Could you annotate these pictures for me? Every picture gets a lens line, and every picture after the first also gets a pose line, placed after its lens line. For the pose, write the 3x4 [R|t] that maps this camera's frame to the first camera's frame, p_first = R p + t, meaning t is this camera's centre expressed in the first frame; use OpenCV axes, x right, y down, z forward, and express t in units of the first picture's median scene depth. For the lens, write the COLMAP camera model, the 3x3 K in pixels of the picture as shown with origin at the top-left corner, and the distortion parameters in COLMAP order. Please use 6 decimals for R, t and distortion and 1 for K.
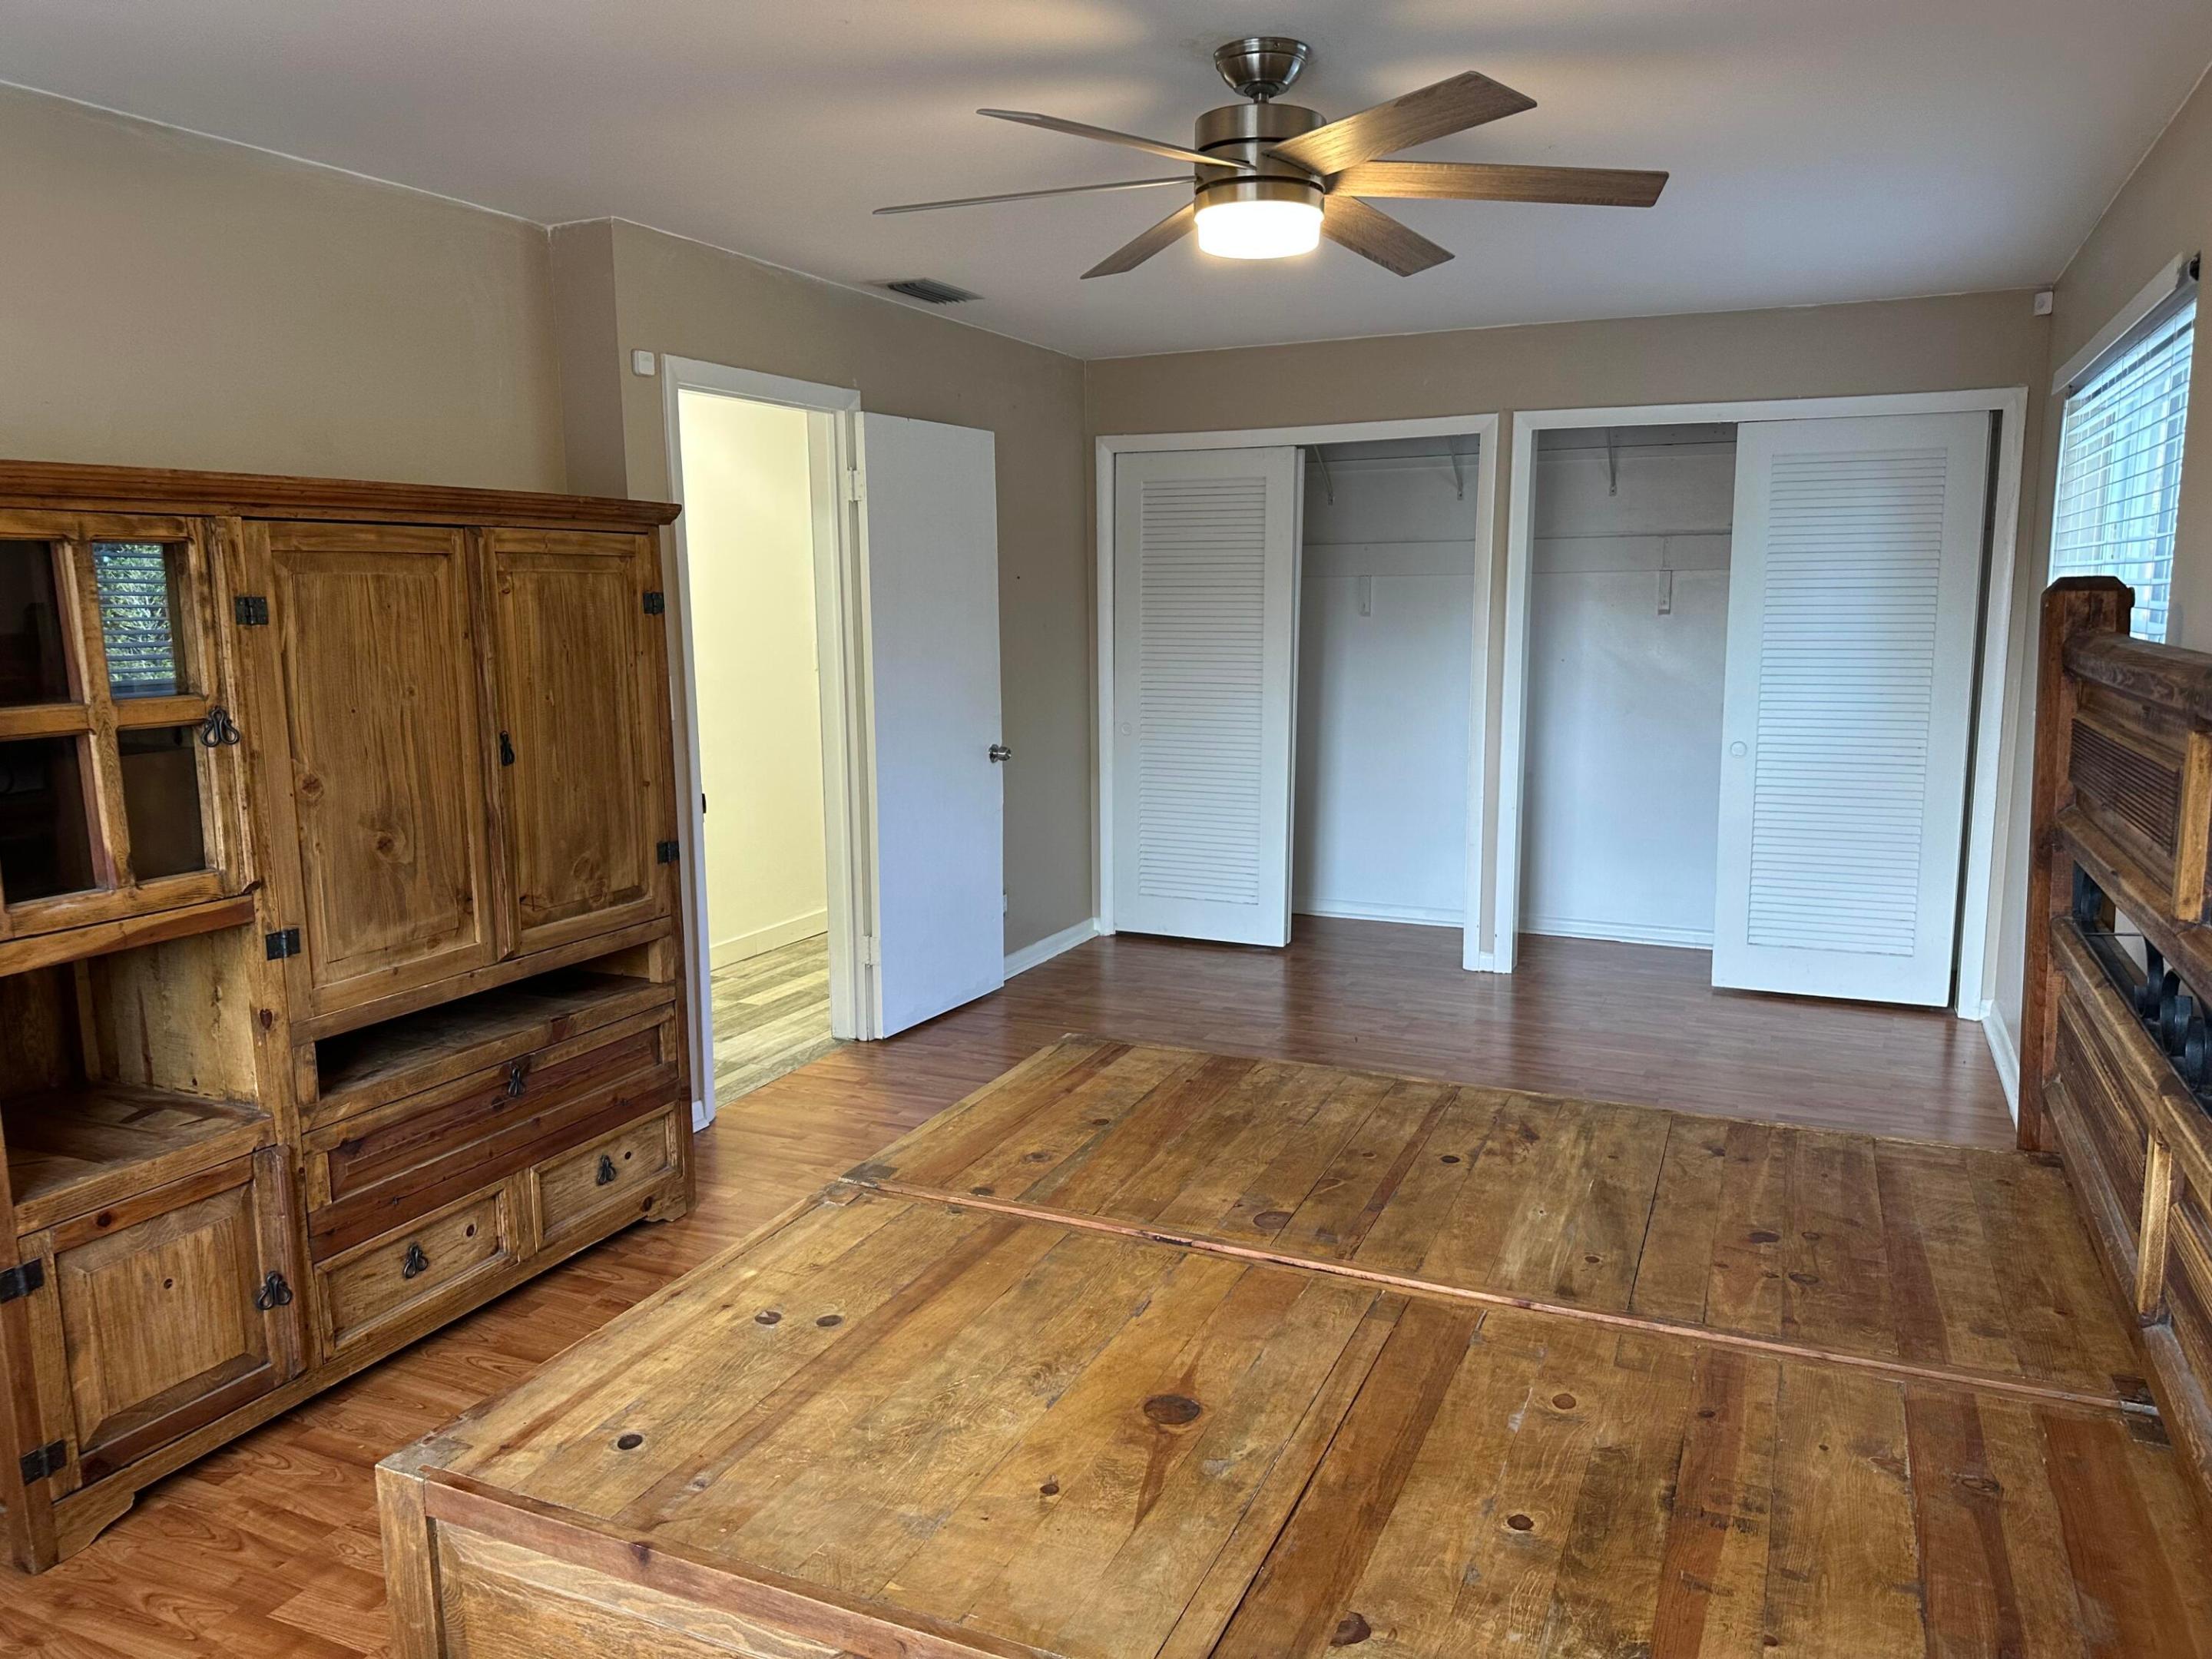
lens RADIAL K [[1563.6, 0, 1100.8], [0, 1563.6, 837.8], [0, 0, 1]] dist [0.008102, -0.005240]
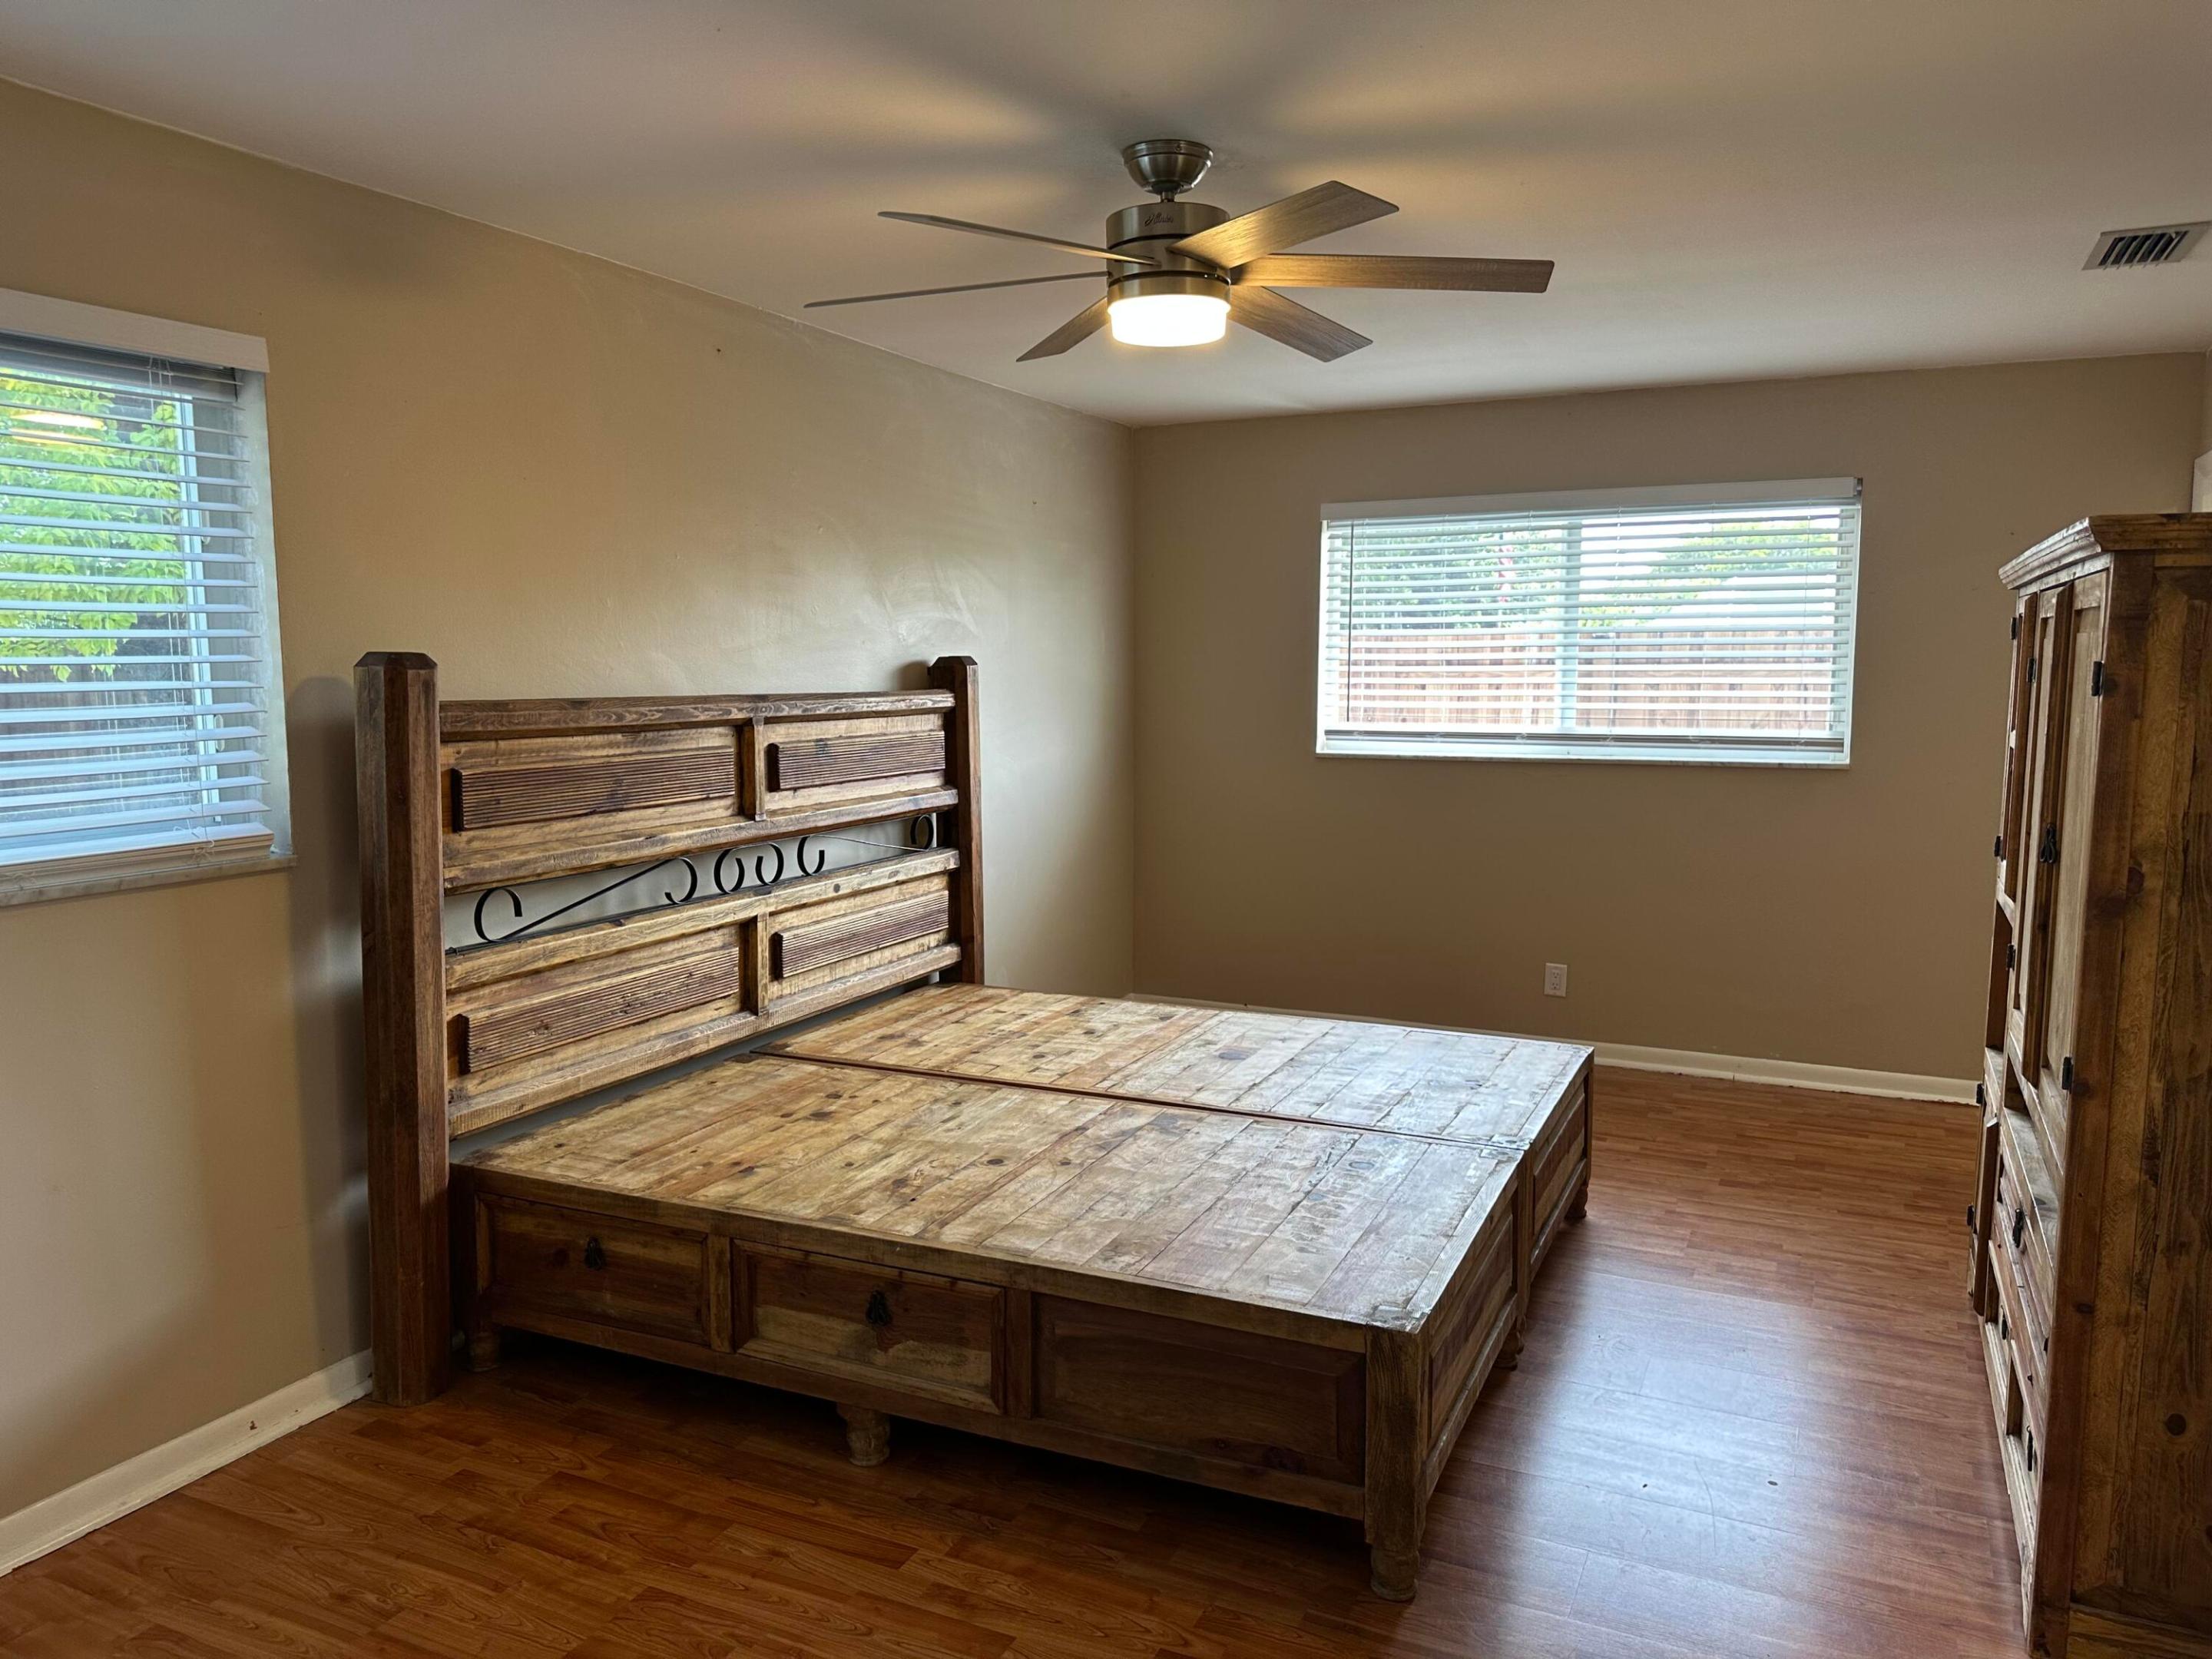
lens RADIAL K [[1563.6, 0, 1100.8], [0, 1563.6, 837.8], [0, 0, 1]] dist [0.008102, -0.005240]
pose [[-0.999749, 0.009700, 0.020181, 0.123158], [0.014803, 0.962552, 0.270693, -0.324901], [-0.016800, 0.270924, -0.962454, 2.028594]]
